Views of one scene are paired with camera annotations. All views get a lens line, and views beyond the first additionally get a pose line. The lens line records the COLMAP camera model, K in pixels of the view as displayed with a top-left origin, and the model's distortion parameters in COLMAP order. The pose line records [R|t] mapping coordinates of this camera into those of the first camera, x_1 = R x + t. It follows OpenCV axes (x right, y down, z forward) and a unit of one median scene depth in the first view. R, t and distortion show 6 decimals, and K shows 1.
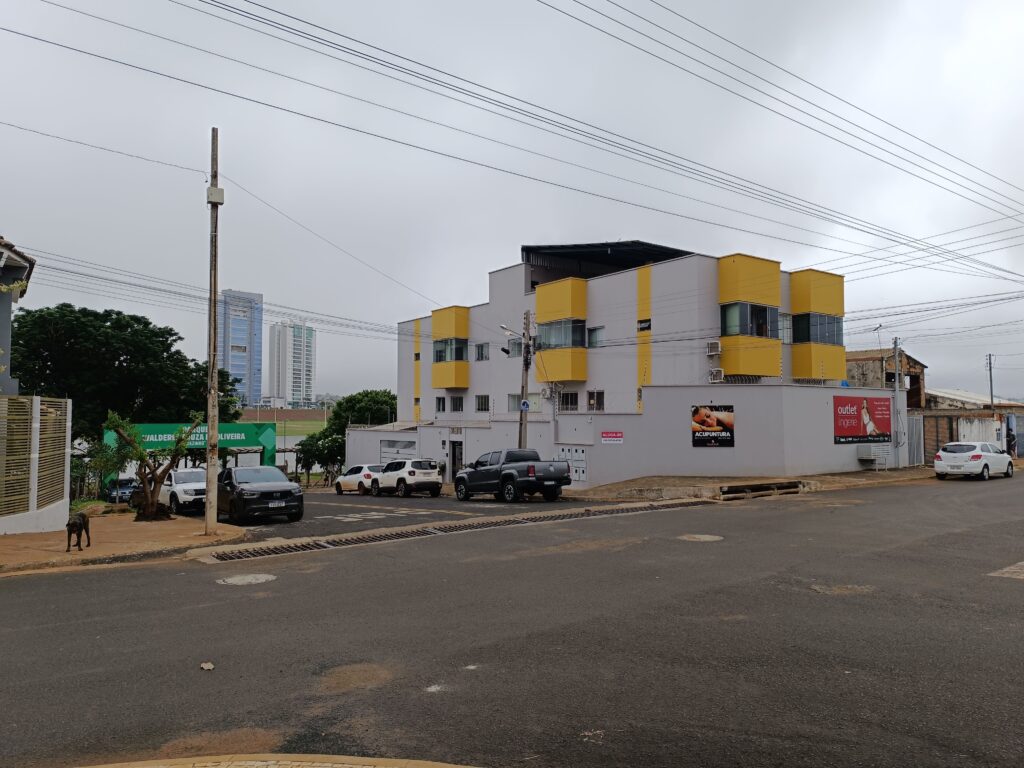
lens RADIAL K [[698.8, 0, 512.0], [0, 698.8, 384.0], [0, 0, 1]] dist [0.125103, -0.191687]
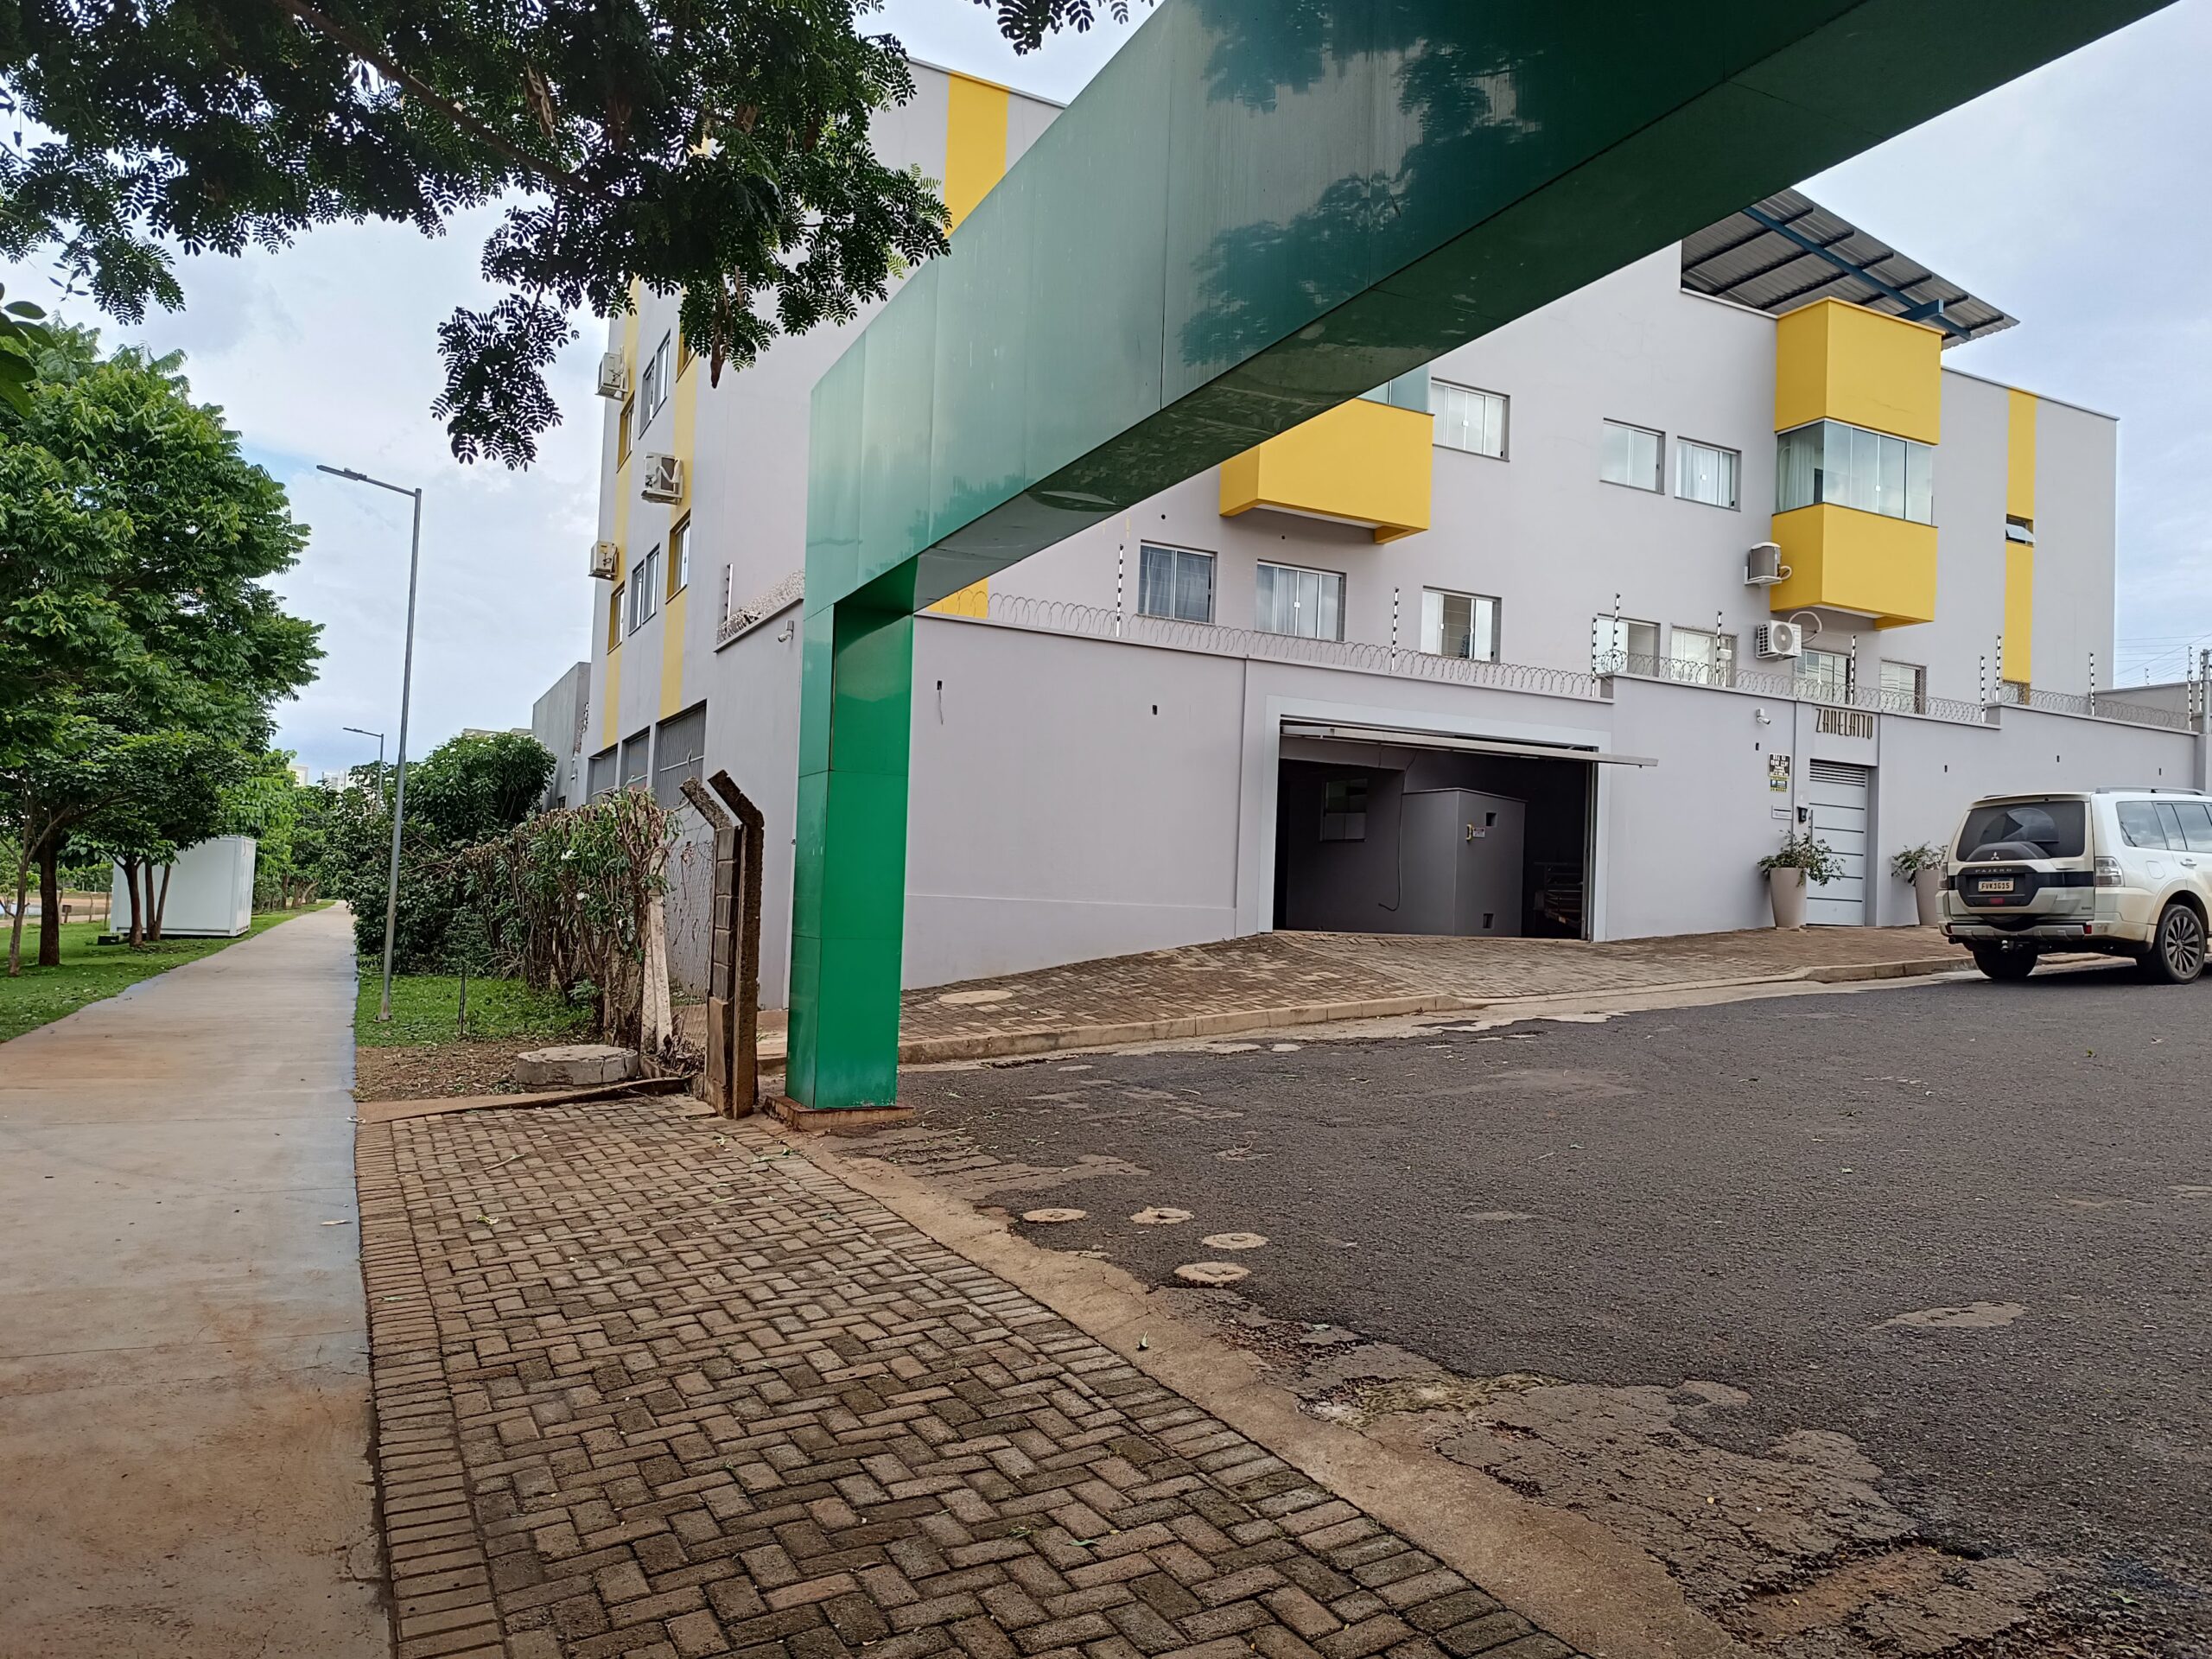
lens RADIAL K [[1518.0, 0, 1106.0], [0, 1518.0, 829.5], [0, 0, 1]] dist [0.037033, -0.024766]
pose [[0.179872, 0.058287, 0.981962, -0.664112], [-0.092296, 0.994839, -0.042145, 0.151313], [-0.979350, -0.083051, 0.184324, 1.134231]]
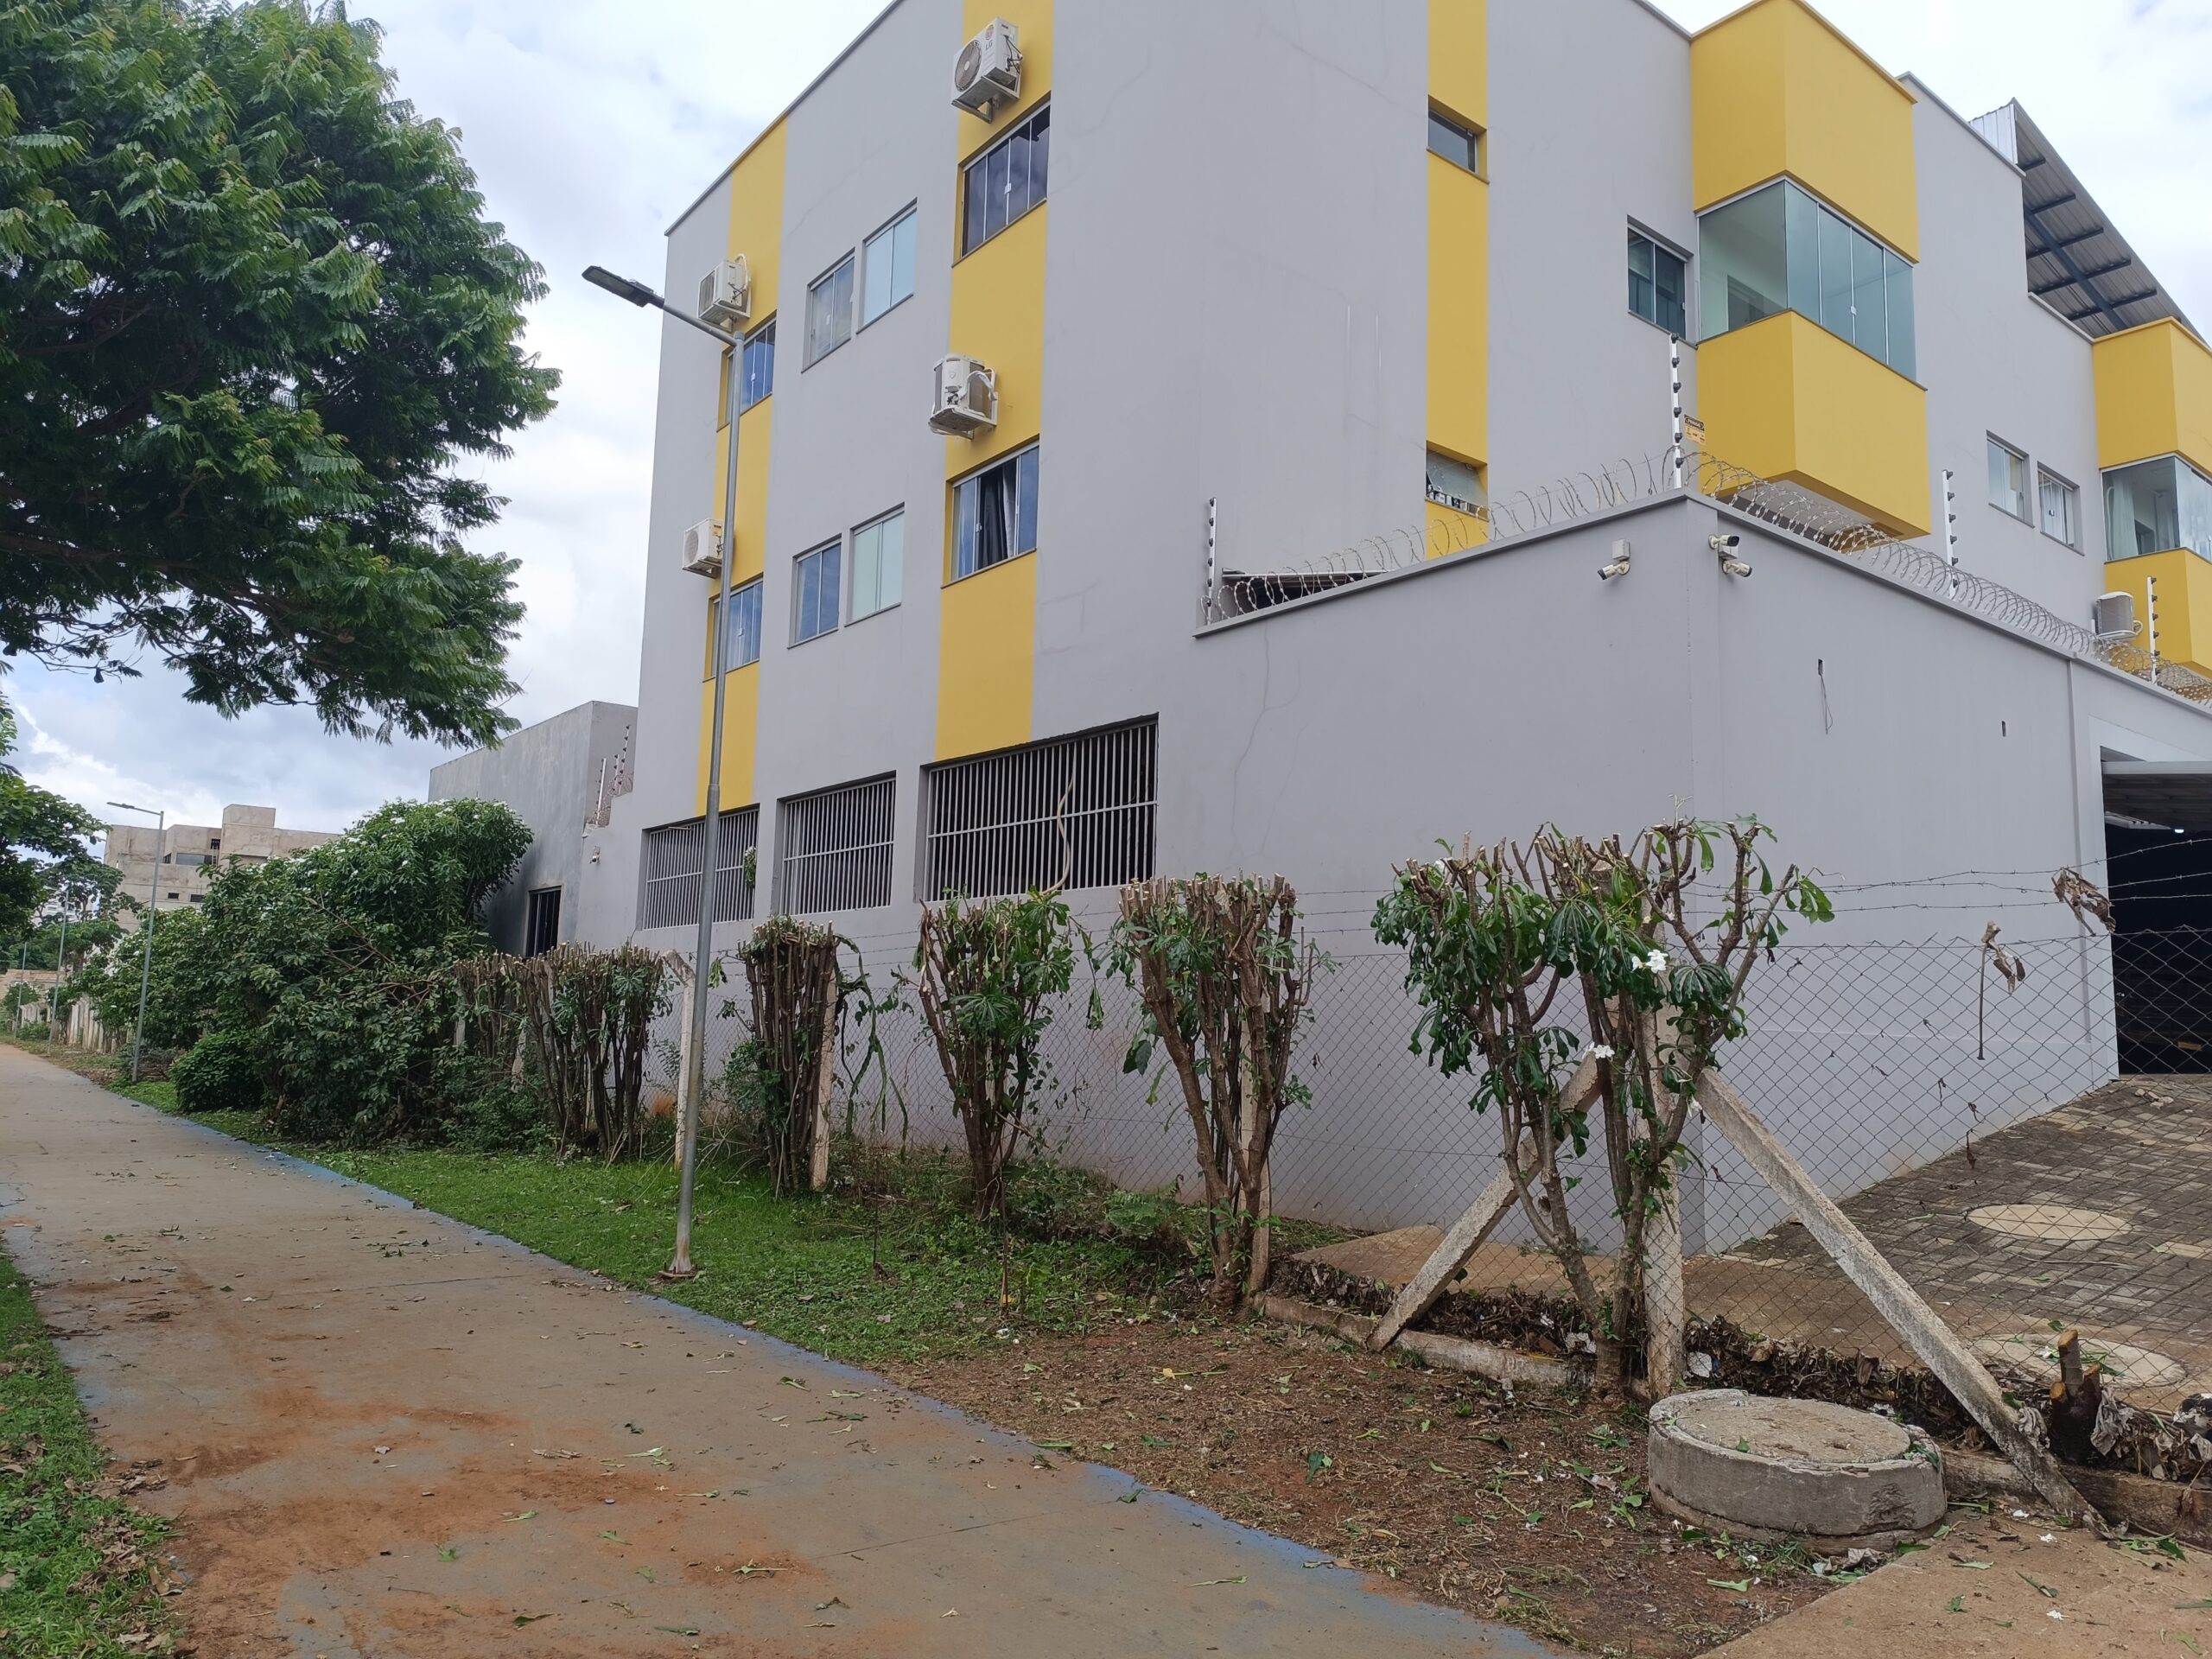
lens RADIAL K [[1509.5, 0, 1106.0], [0, 1509.5, 829.5], [0, 0, 1]] dist [0.125103, -0.191687]
pose [[-0.015961, 0.132957, 0.990993, -0.511004], [-0.080336, 0.987745, -0.133815, 0.165568], [-0.996640, -0.081748, -0.005084, 1.359085]]
